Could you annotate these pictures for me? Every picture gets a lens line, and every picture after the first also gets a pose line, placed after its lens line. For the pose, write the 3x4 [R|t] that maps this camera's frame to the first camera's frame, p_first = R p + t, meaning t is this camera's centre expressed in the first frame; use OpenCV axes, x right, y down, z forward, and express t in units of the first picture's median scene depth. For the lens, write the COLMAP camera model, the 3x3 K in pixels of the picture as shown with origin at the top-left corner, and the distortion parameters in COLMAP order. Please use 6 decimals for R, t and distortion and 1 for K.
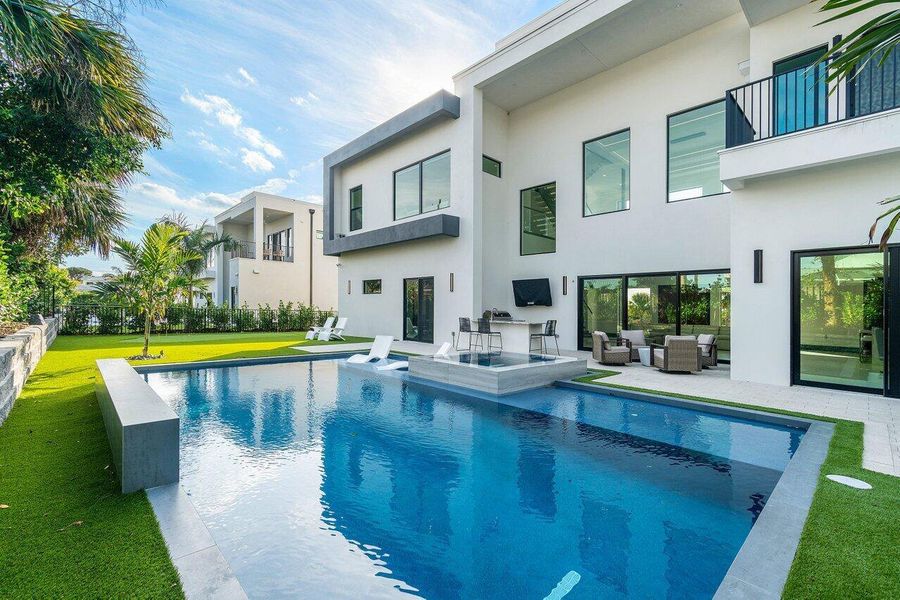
lens RADIAL K [[393.3, 0, 446.0], [0, 393.3, 305.9], [0, 0, 1]] dist [0.000587, 0.000034]
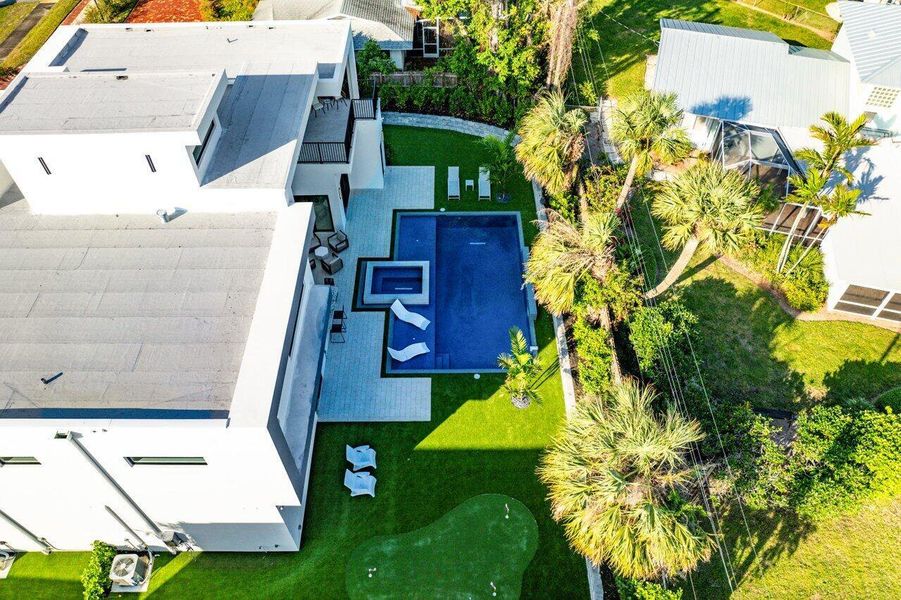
lens RADIAL K [[630.1, 0, 450.4], [0, 630.1, 312.0], [0, 0, 1]] dist [-0.006163, -0.001030]
pose [[-0.739686, -0.525844, 0.419945, -1.025401], [-0.022014, 0.642606, 0.765880, -1.511312], [-0.672593, 0.557266, -0.486903, 1.604711]]
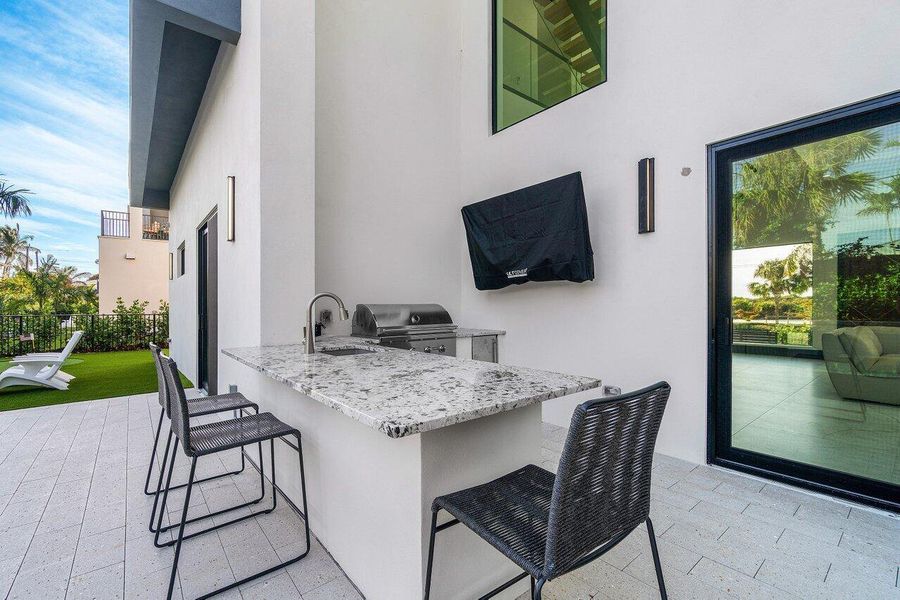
lens RADIAL K [[393.3, 0, 446.0], [0, 393.3, 305.9], [0, 0, 1]] dist [0.000587, 0.000034]
pose [[0.997038, -0.031667, -0.070095, 0.184904], [0.032635, 0.999386, 0.012720, 0.010952], [0.069649, -0.014970, 0.997459, 0.720662]]
